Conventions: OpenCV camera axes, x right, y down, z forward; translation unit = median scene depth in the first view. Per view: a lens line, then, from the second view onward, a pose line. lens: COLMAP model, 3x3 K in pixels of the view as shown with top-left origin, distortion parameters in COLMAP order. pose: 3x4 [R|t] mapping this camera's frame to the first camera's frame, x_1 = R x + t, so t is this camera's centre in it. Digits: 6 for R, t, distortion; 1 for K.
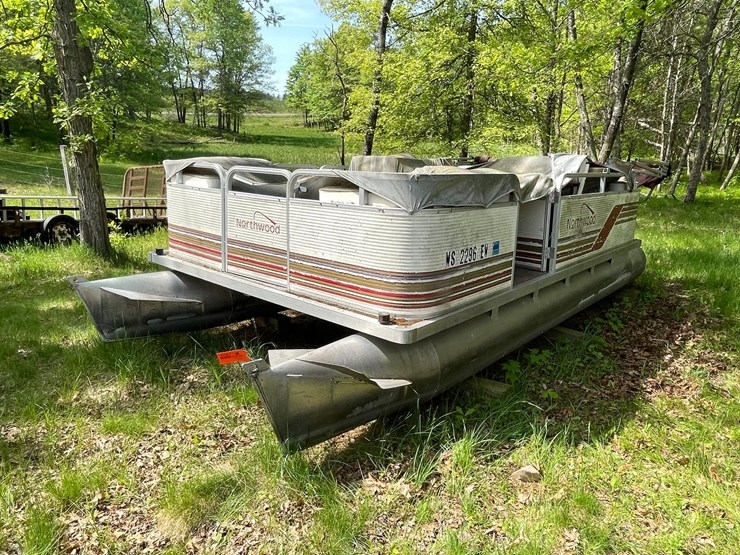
lens RADIAL K [[497.6, 0, 370.0], [0, 497.6, 277.5], [0, 0, 1]] dist [0.004682, 0.000567]
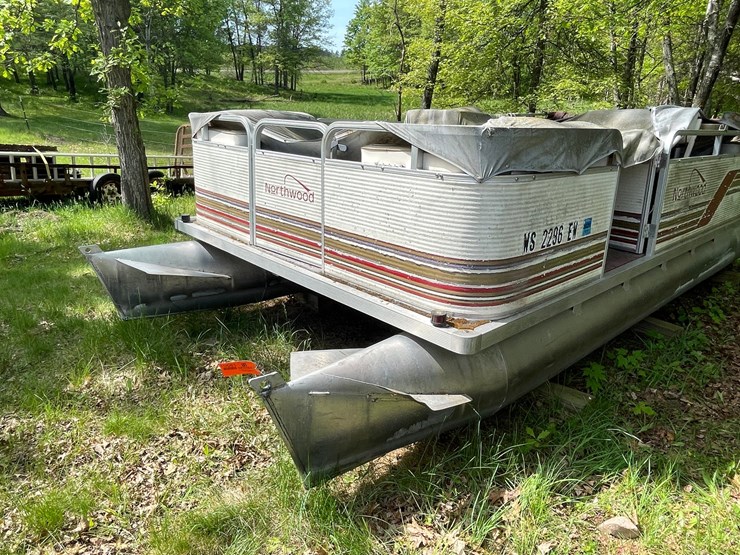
lens RADIAL K [[500.7, 0, 375.8], [0, 500.7, 276.7], [0, 0, 1]] dist [0.001210, -0.003829]
pose [[0.994991, 0.031590, -0.094842, 0.001940], [-0.024525, 0.996900, 0.074753, -0.026551], [0.096910, -0.072052, 0.992682, 0.158703]]
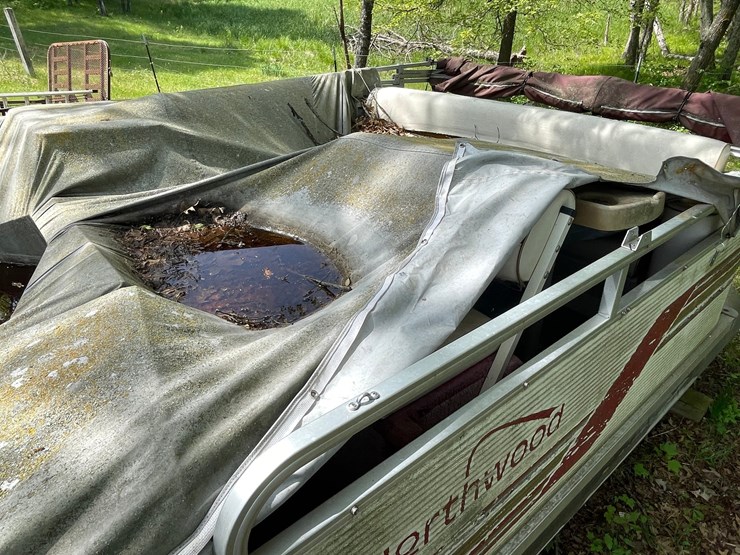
lens RADIAL K [[500.7, 0, 375.8], [0, 500.7, 276.7], [0, 0, 1]] dist [0.001210, -0.003829]
pose [[0.991284, 0.057387, -0.118590, 0.461107], [-0.025745, 0.967171, 0.252821, -0.323441], [0.129205, -0.247564, 0.960218, 0.891026]]
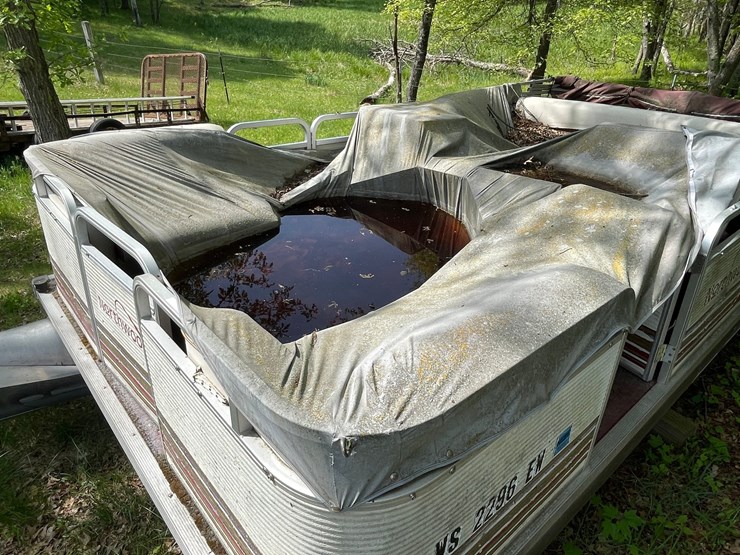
lens RADIAL K [[507.1, 0, 370.8], [0, 507.1, 273.2], [0, 0, 1]] dist [-0.002818, -0.004157]
pose [[0.992322, 0.061710, -0.107189, 0.093722], [-0.036141, 0.973486, 0.225872, -0.265894], [0.118286, -0.220264, 0.968242, 0.453670]]
